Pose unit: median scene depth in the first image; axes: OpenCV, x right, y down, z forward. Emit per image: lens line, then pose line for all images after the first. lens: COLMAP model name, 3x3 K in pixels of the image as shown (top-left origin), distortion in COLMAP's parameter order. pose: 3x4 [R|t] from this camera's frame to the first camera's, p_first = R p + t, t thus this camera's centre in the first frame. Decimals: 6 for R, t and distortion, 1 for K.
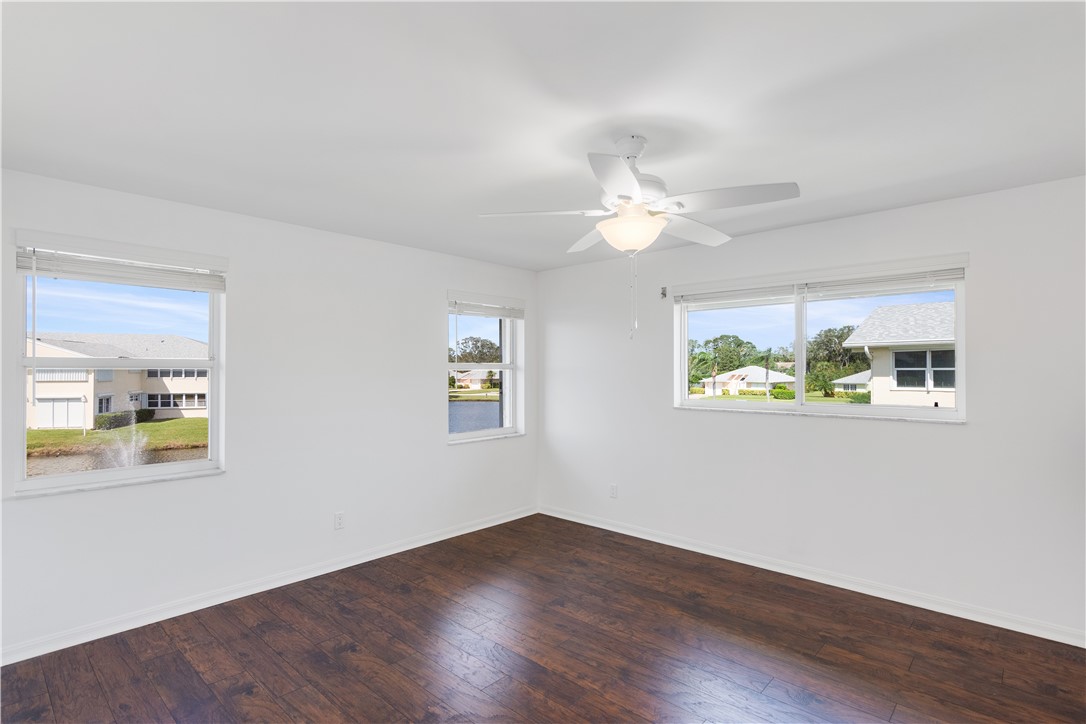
lens RADIAL K [[534.7, 0, 542.4], [0, 534.7, 359.4], [0, 0, 1]] dist [0.004074, -0.000257]
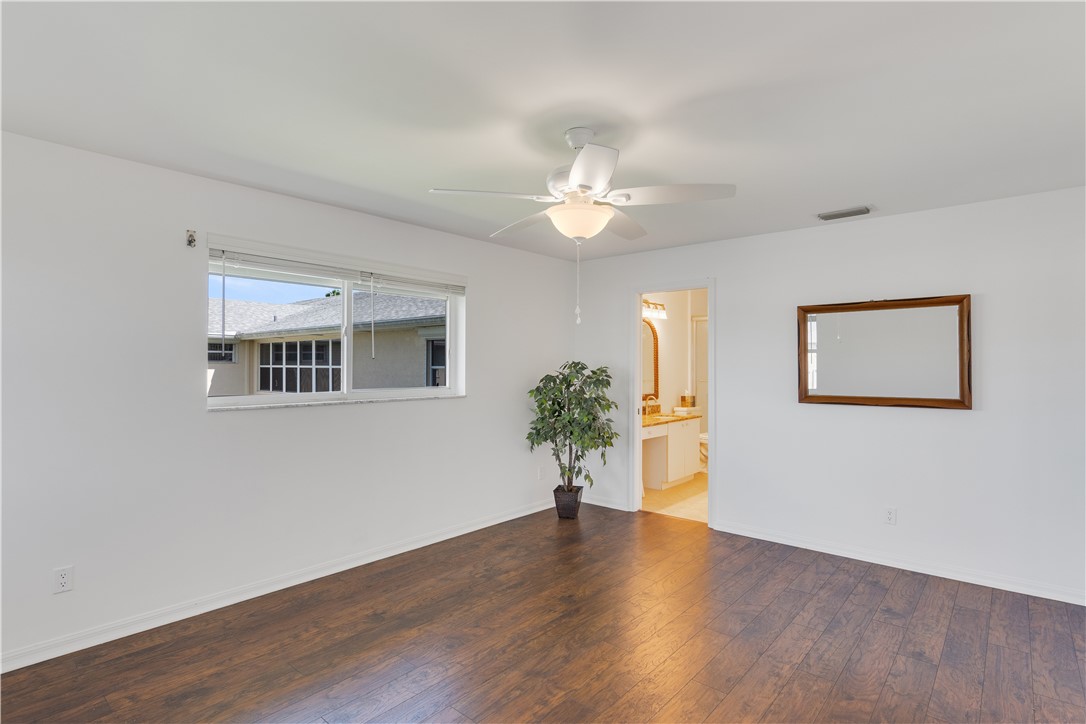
lens RADIAL K [[567.3, 0, 534.0], [0, 567.3, 360.0], [0, 0, 1]] dist [-0.001573, 0.000693]
pose [[-0.017222, 0.001628, 0.999850, -0.509341], [-0.013934, 0.999901, -0.001868, 0.021924], [-0.999755, -0.013964, -0.017198, 0.620758]]
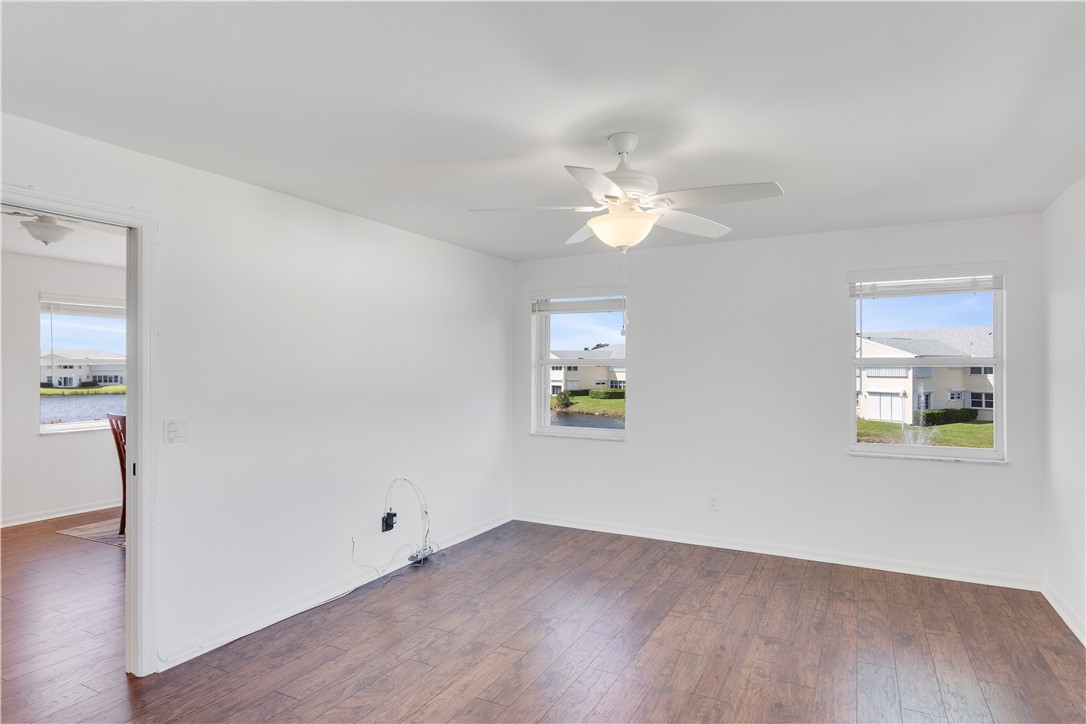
lens RADIAL K [[602.3, 0, 548.7], [0, 602.3, 366.0], [0, 0, 1]] dist [-0.003491, 0.002159]
pose [[0.263054, -0.000256, -0.964781, 0.679706], [0.018901, 0.999809, 0.004888, 0.005800], [0.964596, -0.019522, 0.263009, 0.328451]]
